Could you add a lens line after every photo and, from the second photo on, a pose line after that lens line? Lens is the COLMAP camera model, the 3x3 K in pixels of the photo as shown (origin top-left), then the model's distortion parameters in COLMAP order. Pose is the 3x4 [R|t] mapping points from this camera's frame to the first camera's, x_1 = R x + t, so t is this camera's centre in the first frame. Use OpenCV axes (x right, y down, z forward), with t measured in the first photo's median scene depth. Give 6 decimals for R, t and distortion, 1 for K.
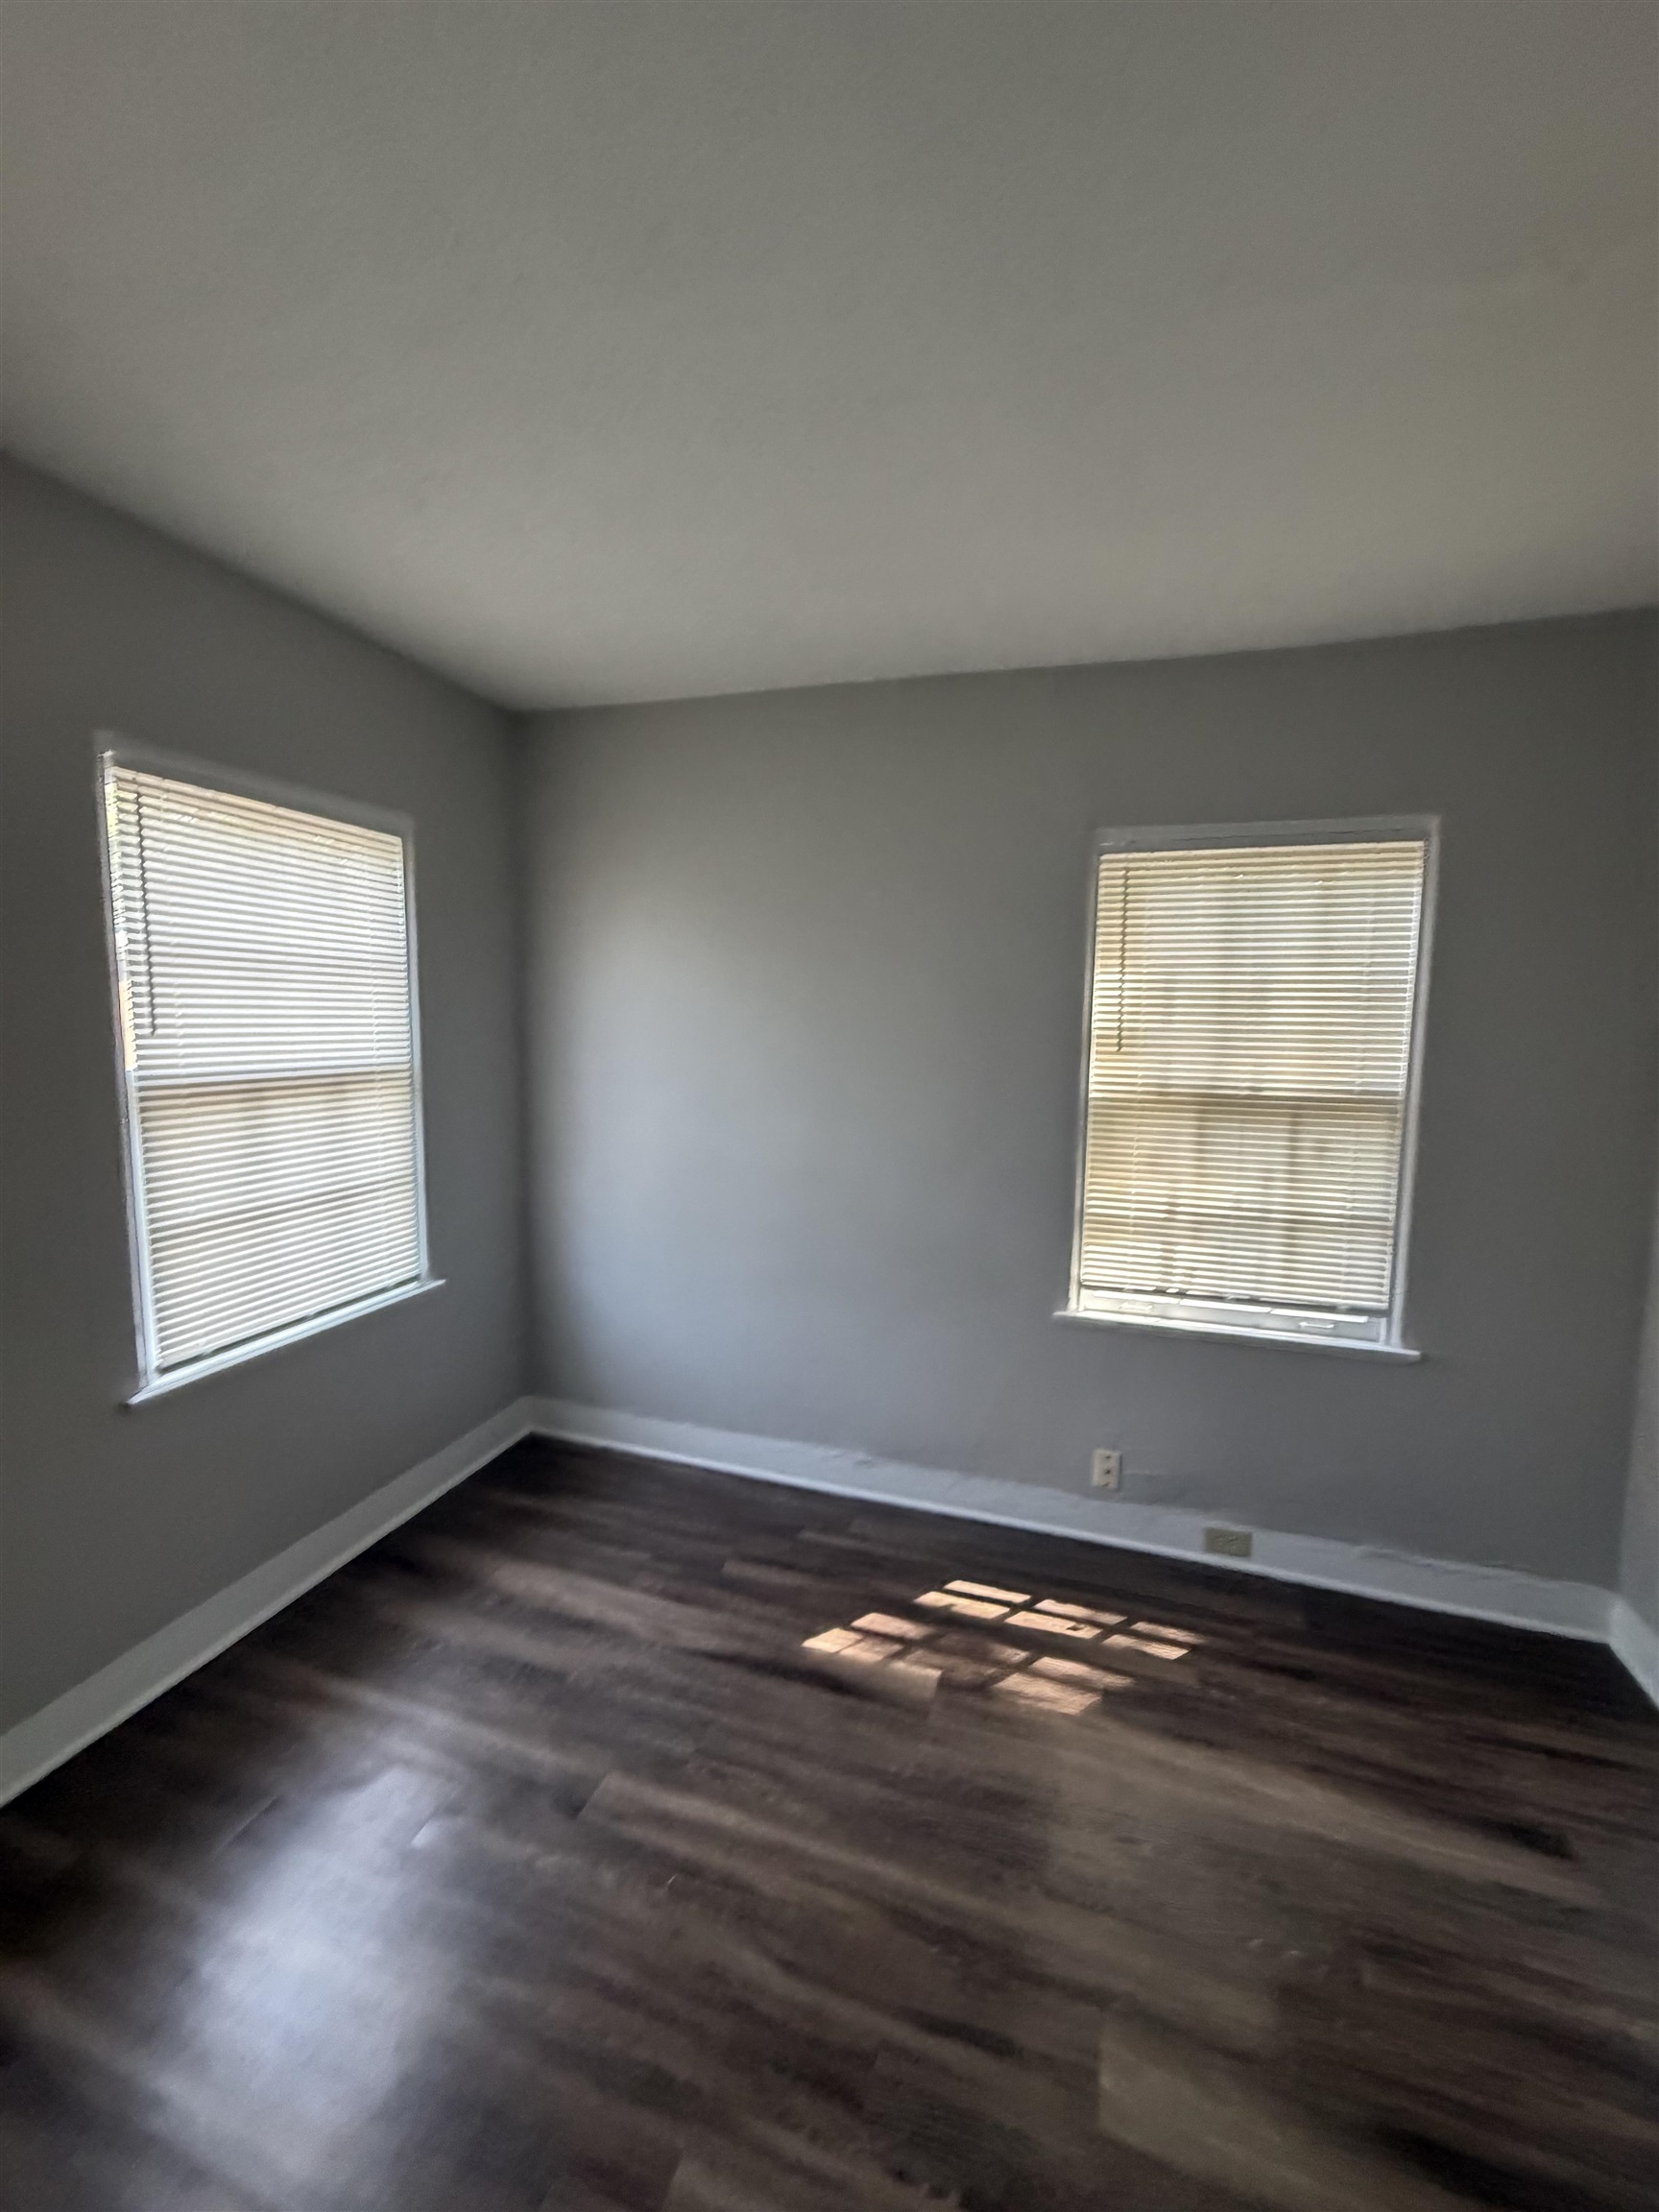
lens RADIAL K [[882.0, 0, 826.1], [0, 882.0, 1109.0], [0, 0, 1]] dist [0.005986, -0.002053]
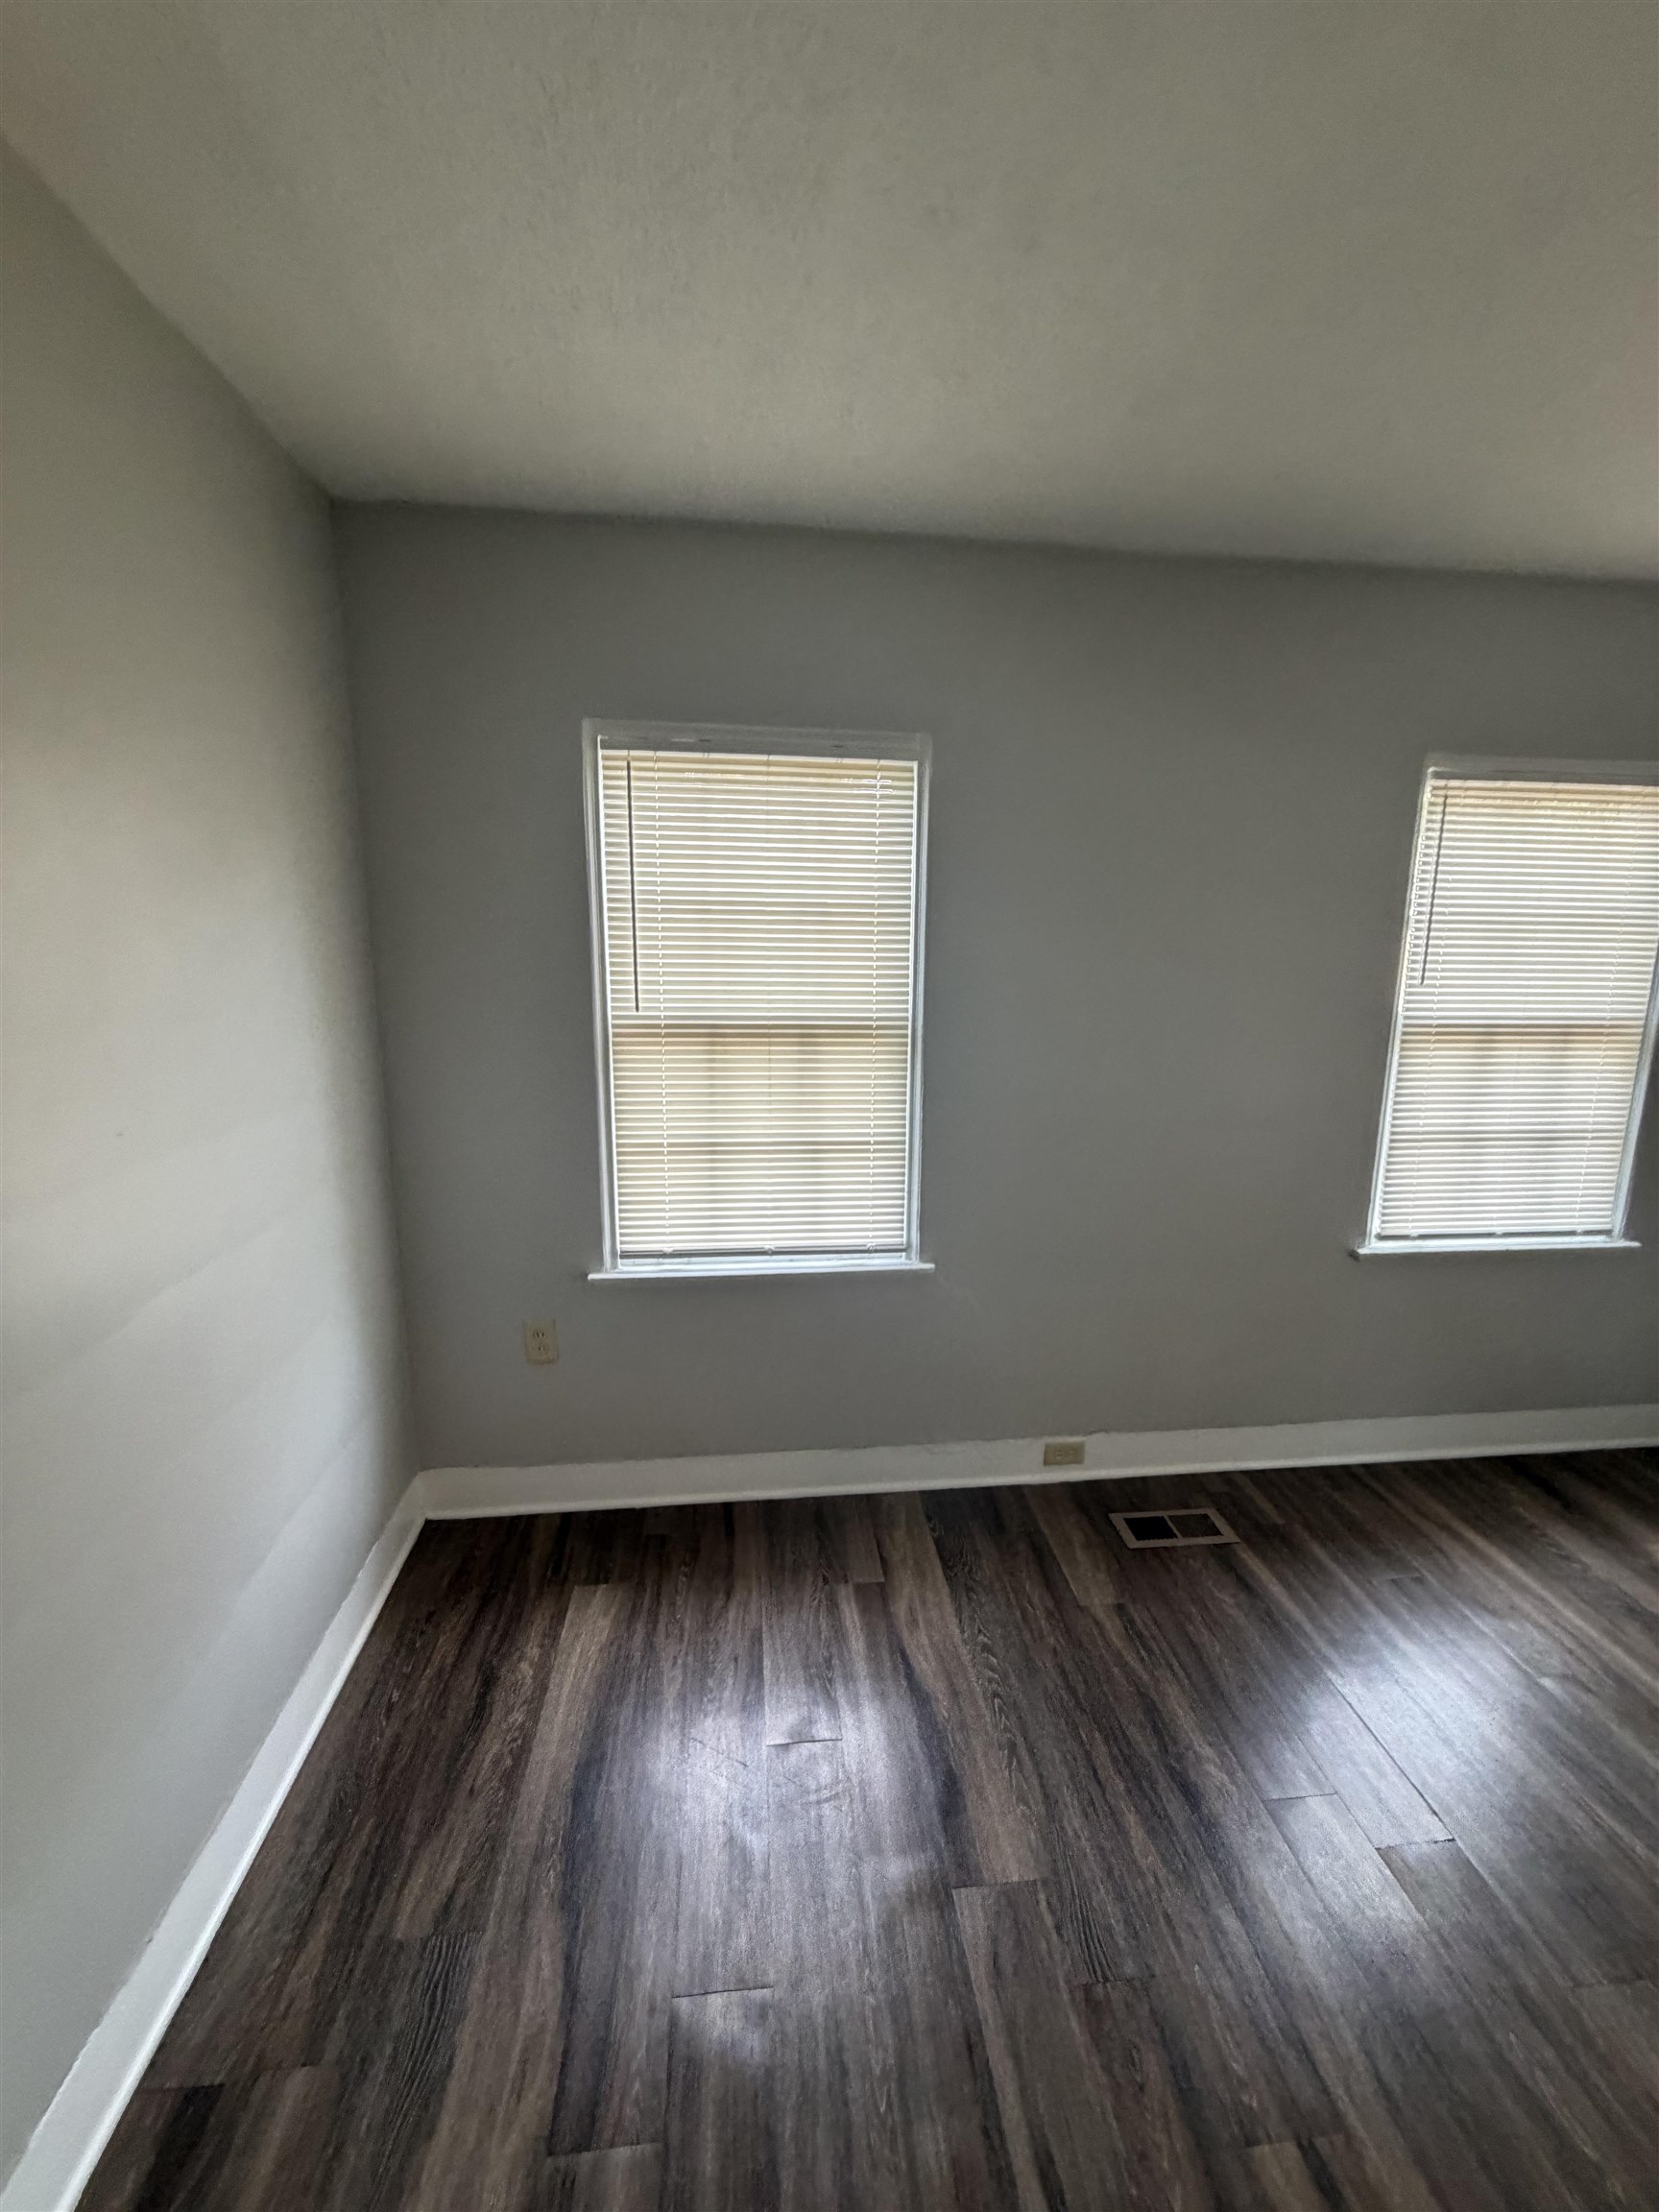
lens RADIAL K [[882.0, 0, 821.5], [0, 882.0, 1104.6], [0, 0, 1]] dist [0.005986, -0.002053]
pose [[0.421123, 0.150634, -0.894407, 0.056932], [-0.106970, 0.987479, 0.115943, 0.033492], [0.900673, 0.046849, 0.431964, -0.343096]]
